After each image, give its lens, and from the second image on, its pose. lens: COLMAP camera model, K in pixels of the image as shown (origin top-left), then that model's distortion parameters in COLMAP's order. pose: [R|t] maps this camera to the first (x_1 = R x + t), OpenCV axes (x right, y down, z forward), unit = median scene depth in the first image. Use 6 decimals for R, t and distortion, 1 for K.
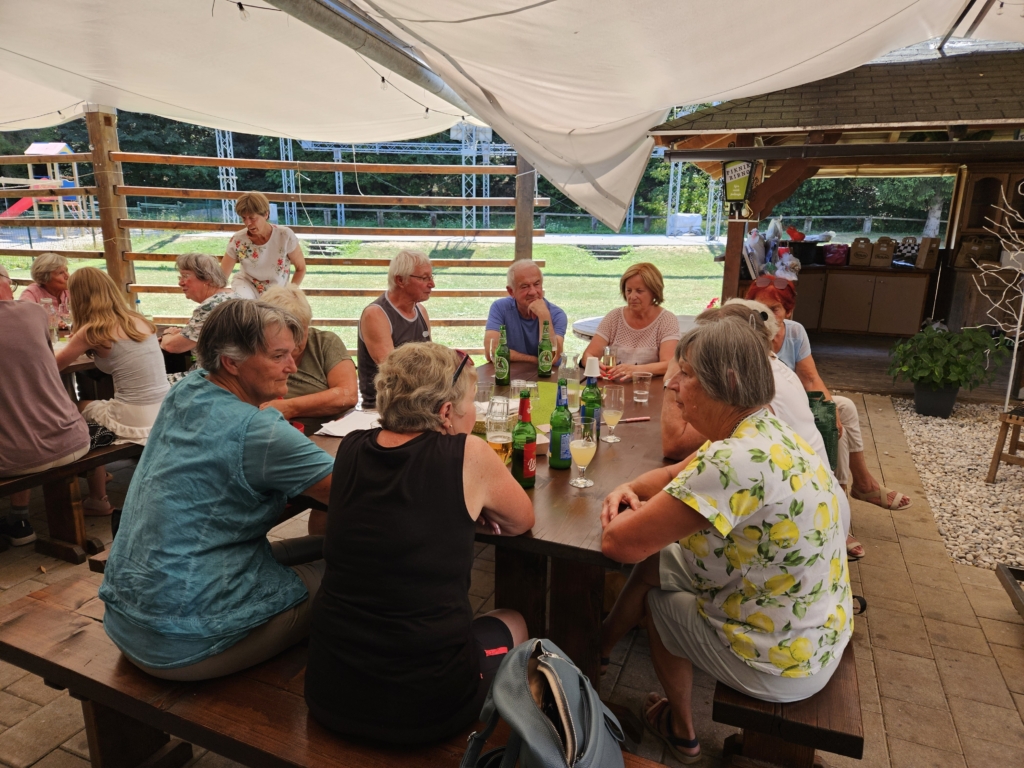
lens RADIAL K [[681.5, 0, 496.6], [0, 681.5, 382.3], [0, 0, 1]] dist [0.066451, -0.060070]
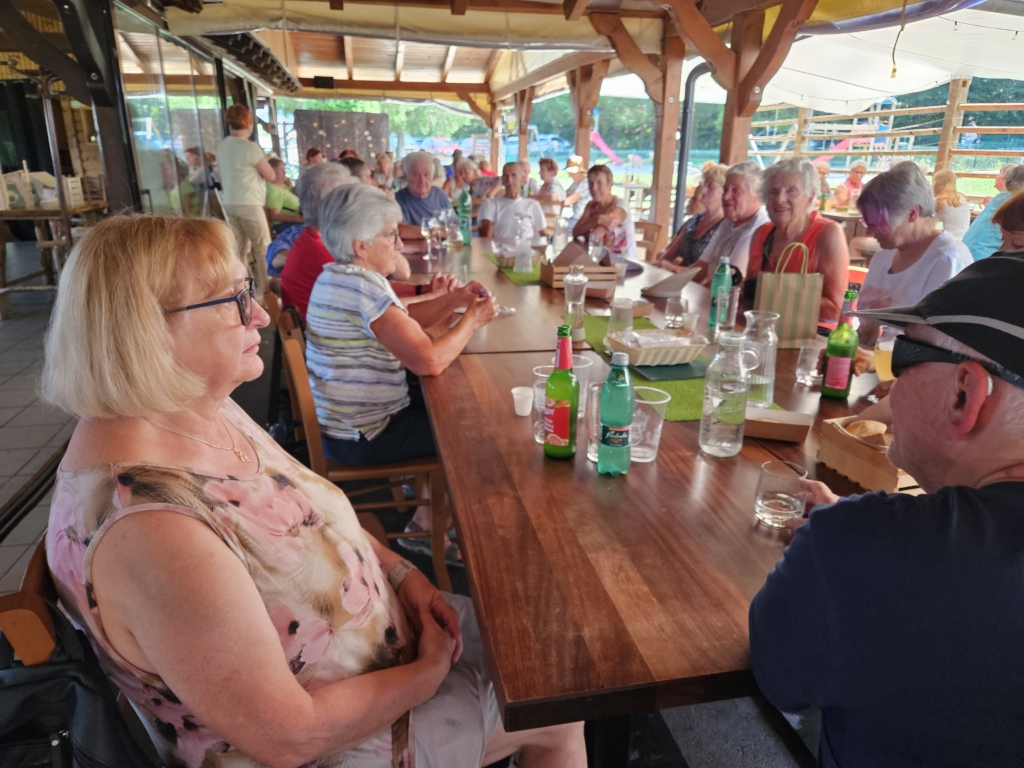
lens RADIAL K [[681.5, 0, 496.6], [0, 681.5, 382.3], [0, 0, 1]] dist [0.066451, -0.060070]
pose [[0.547708, 0.271599, -0.791360, 0.263240], [-0.212859, 0.959956, 0.182140, 0.194983], [0.809140, 0.068689, 0.583588, -0.679759]]
